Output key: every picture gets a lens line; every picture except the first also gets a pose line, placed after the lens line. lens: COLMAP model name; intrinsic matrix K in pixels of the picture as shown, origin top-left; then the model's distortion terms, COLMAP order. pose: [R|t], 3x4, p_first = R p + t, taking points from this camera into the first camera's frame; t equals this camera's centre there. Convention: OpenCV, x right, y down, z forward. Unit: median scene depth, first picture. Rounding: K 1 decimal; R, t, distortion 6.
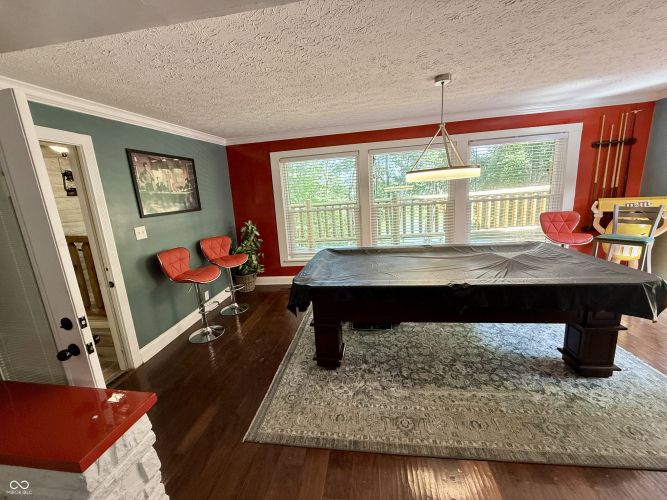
lens RADIAL K [[264.1, 0, 331.8], [0, 264.1, 249.7], [0, 0, 1]] dist [-0.003186, -0.000199]
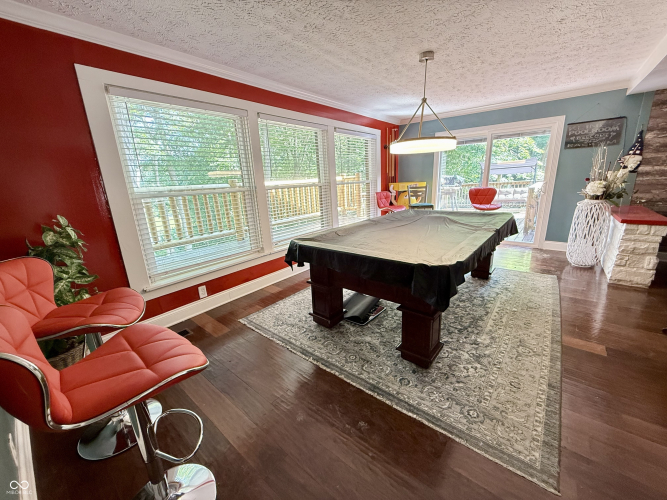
lens RADIAL K [[264.1, 0, 333.4], [0, 264.1, 249.3], [0, 0, 1]] dist [-0.003186, -0.000199]
pose [[0.521858, -0.175916, 0.834696, -0.856863], [0.185995, 0.978427, 0.089922, -0.032390], [-0.832508, 0.108323, 0.543319, 0.834332]]
